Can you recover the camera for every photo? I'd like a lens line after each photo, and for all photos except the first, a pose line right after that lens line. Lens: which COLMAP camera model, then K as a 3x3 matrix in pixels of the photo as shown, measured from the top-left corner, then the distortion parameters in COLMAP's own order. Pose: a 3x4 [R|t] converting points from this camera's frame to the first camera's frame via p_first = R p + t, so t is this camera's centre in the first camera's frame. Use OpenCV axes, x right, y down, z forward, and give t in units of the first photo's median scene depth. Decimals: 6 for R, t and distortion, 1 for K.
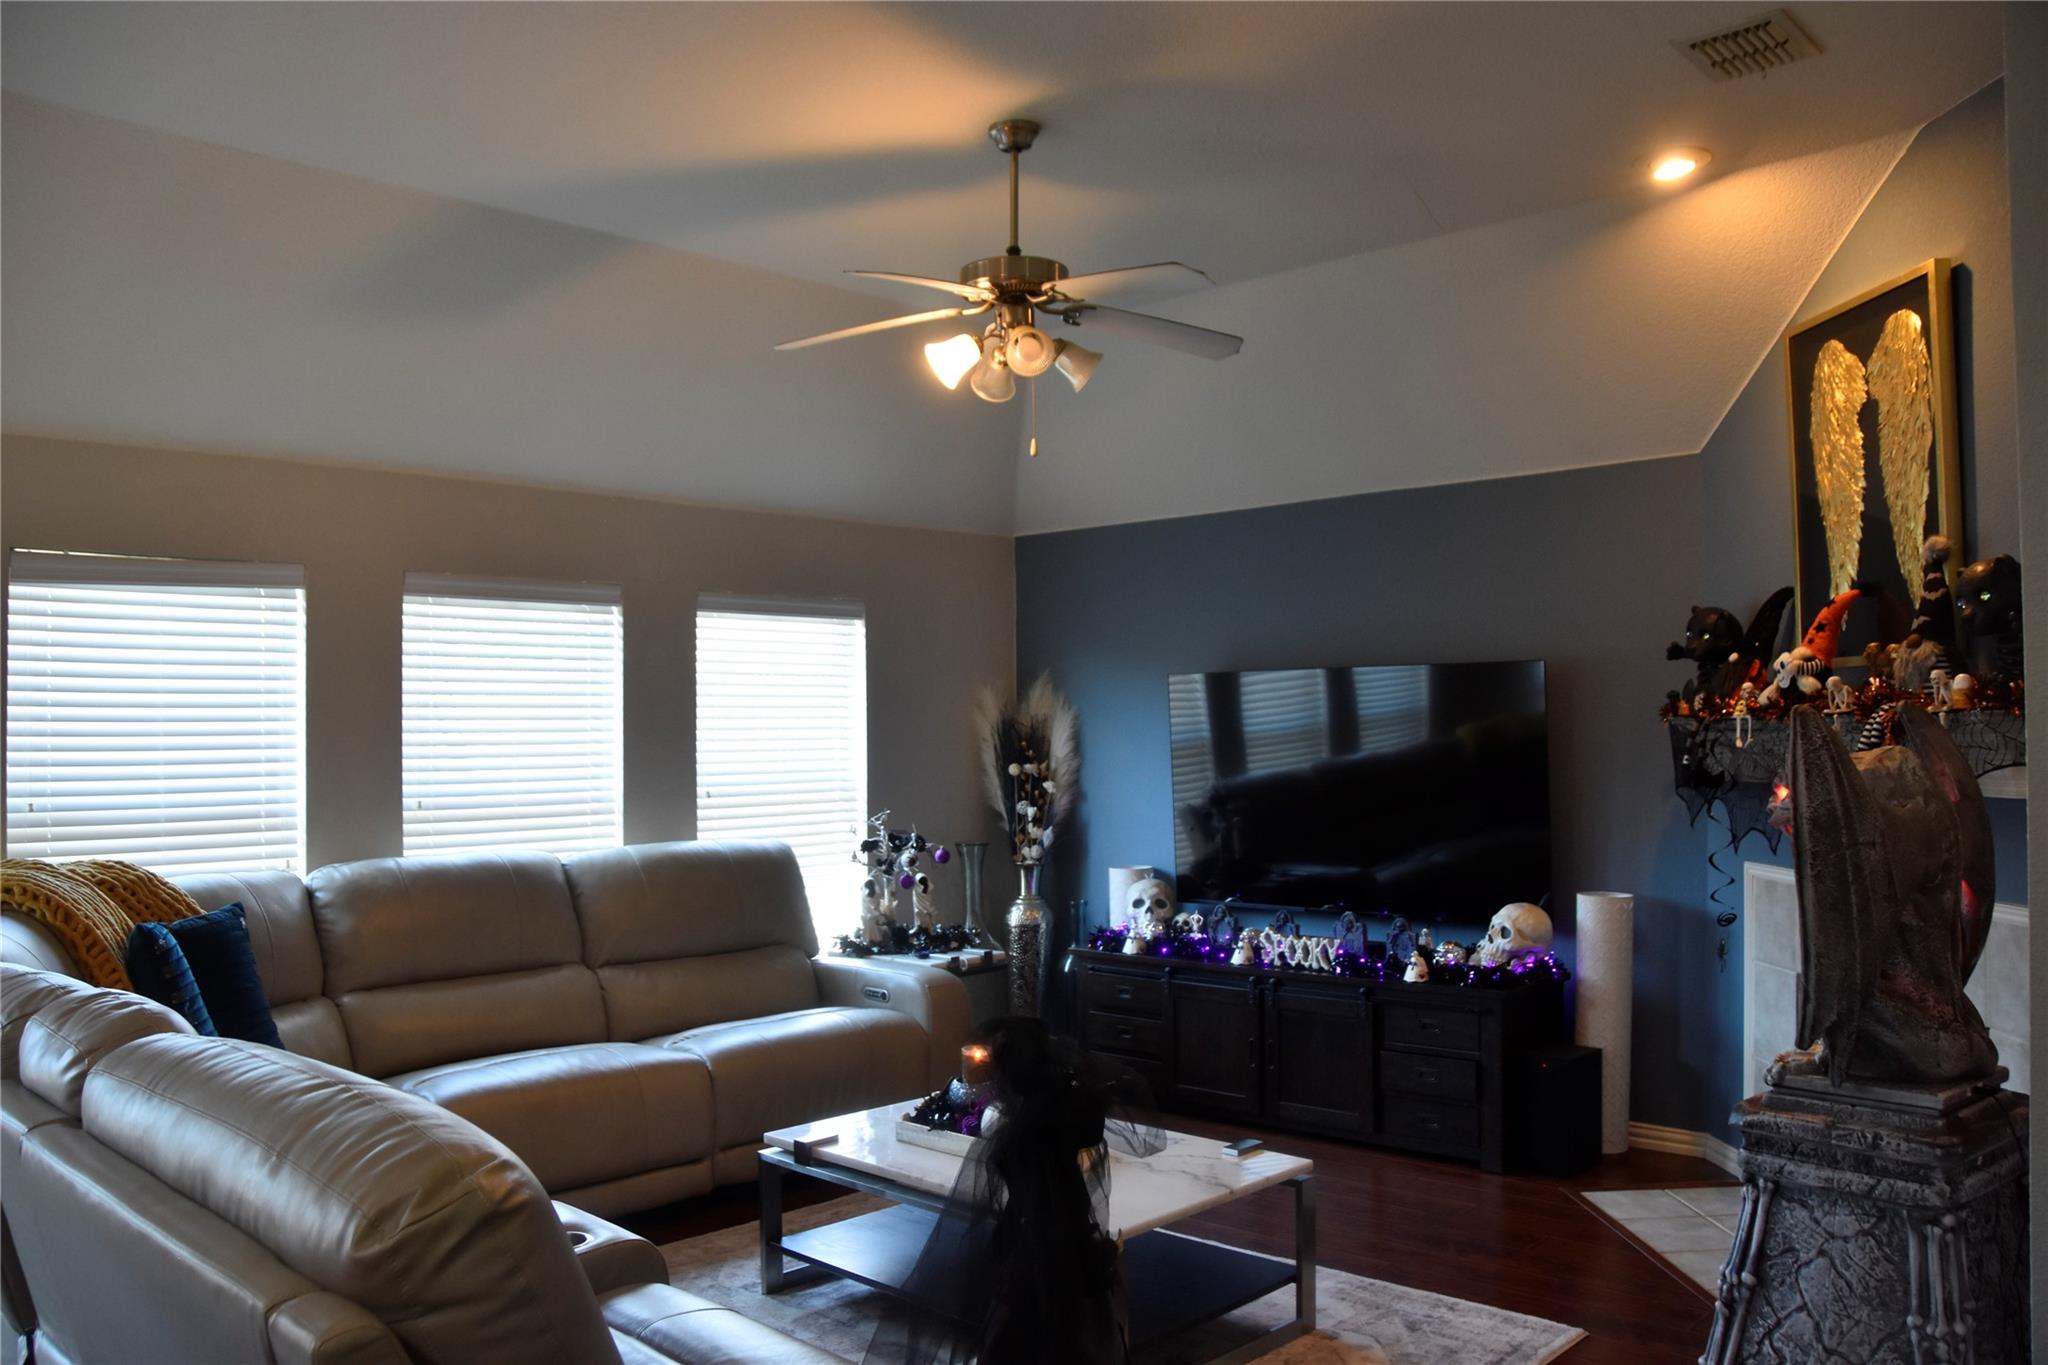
lens RADIAL K [[1588.9, 0, 1012.8], [0, 1588.9, 676.0], [0, 0, 1]] dist [-0.120607, 0.063063]
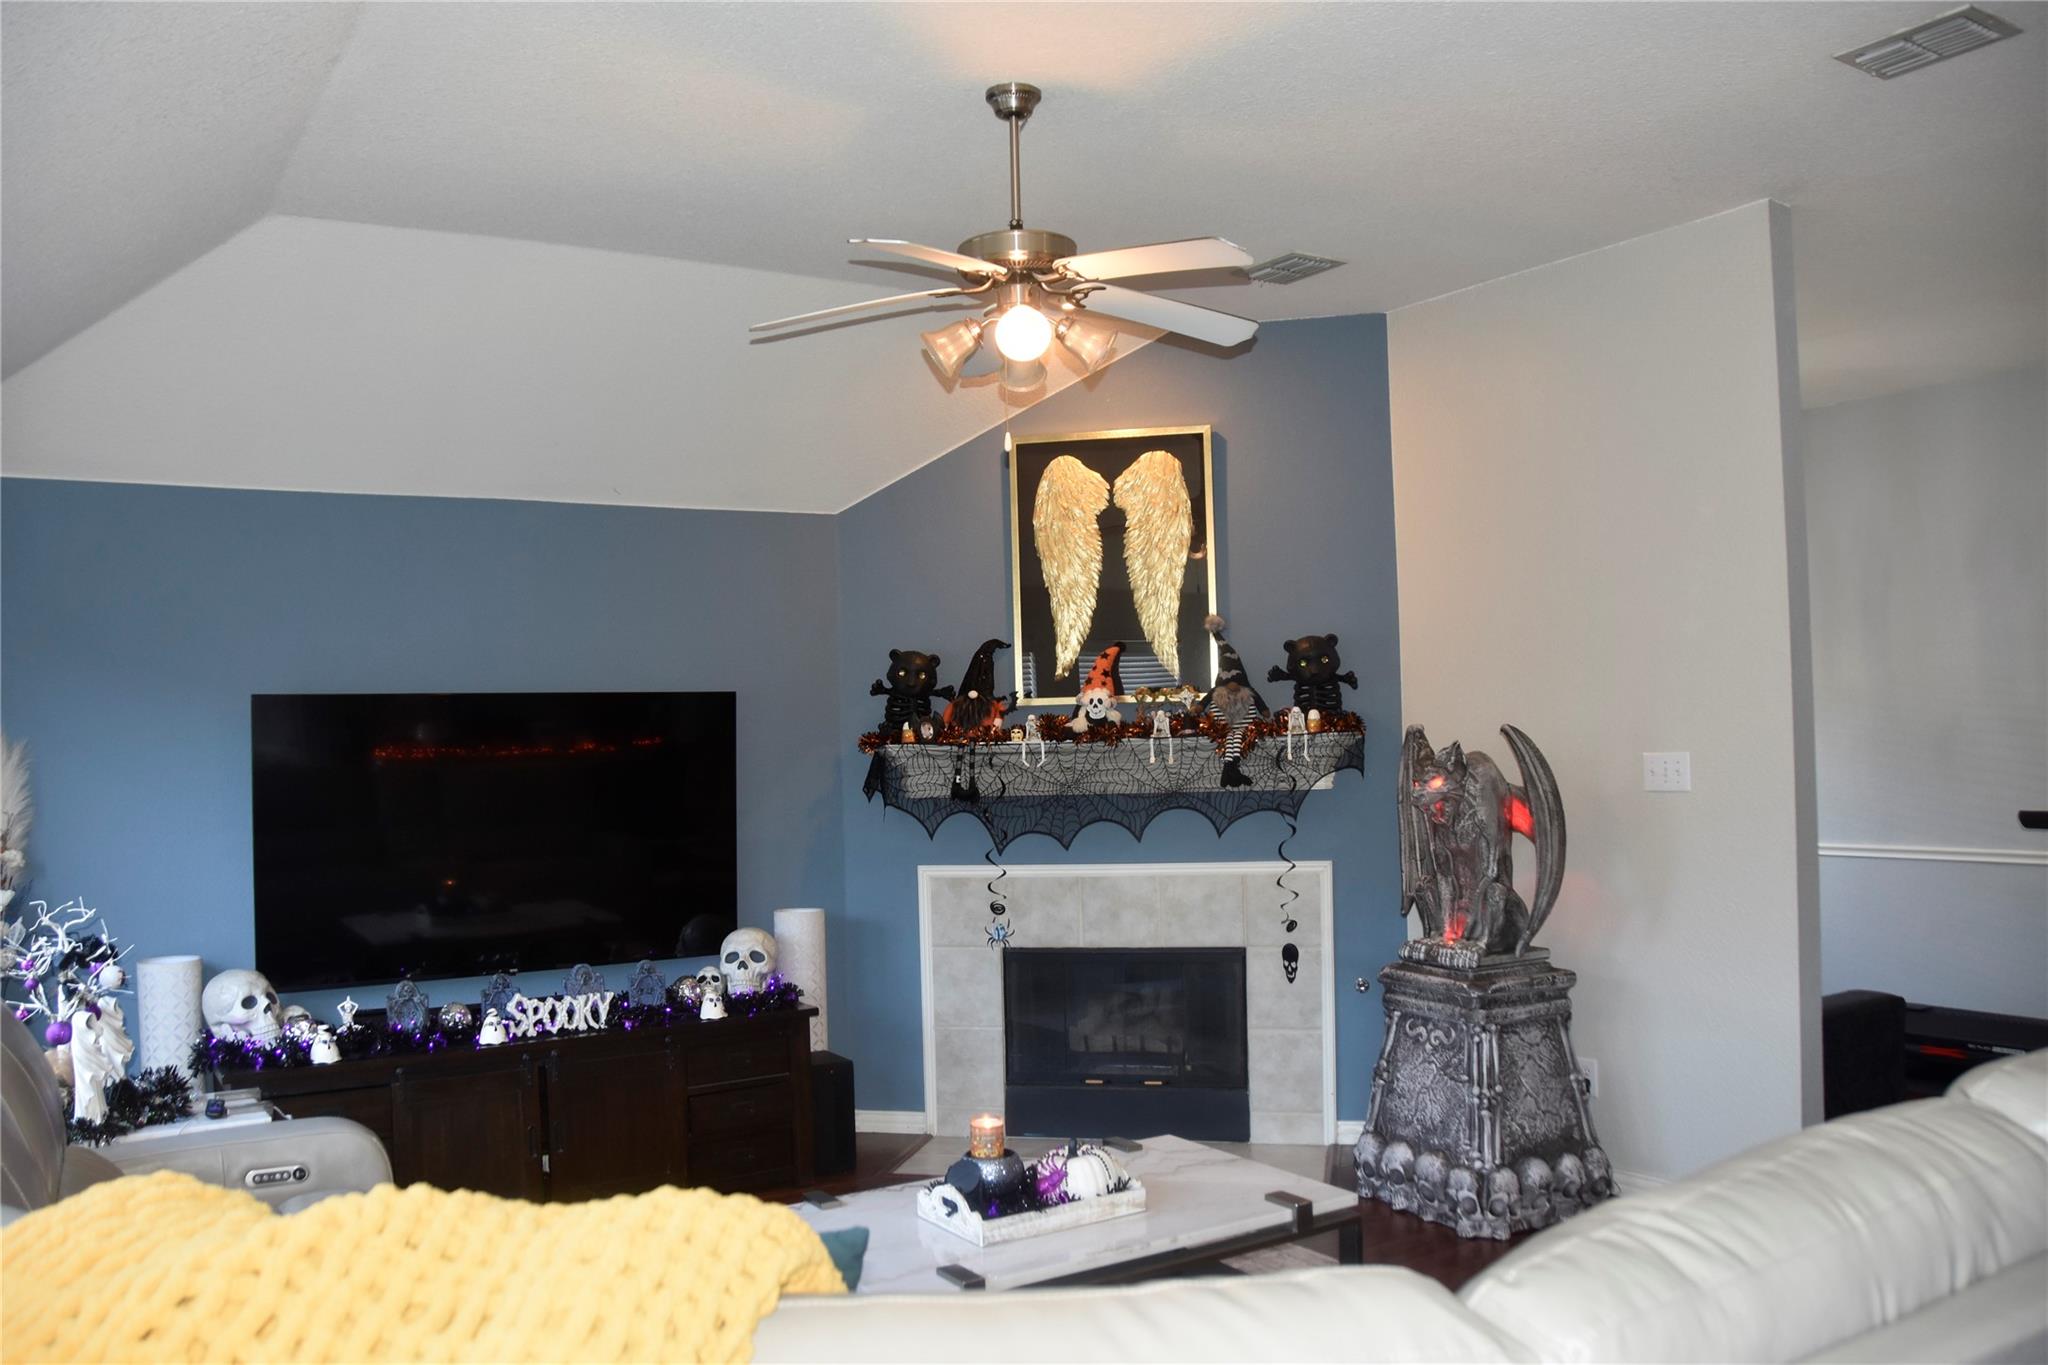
lens RADIAL K [[1588.9, 0, 1014.1], [0, 1588.9, 703.4], [0, 0, 1]] dist [-0.120607, 0.063063]
pose [[0.245532, 0.033810, 0.968799, -0.605298], [-0.010028, 0.999427, -0.032338, 0.028952], [-0.969337, -0.001775, 0.245730, 0.551538]]
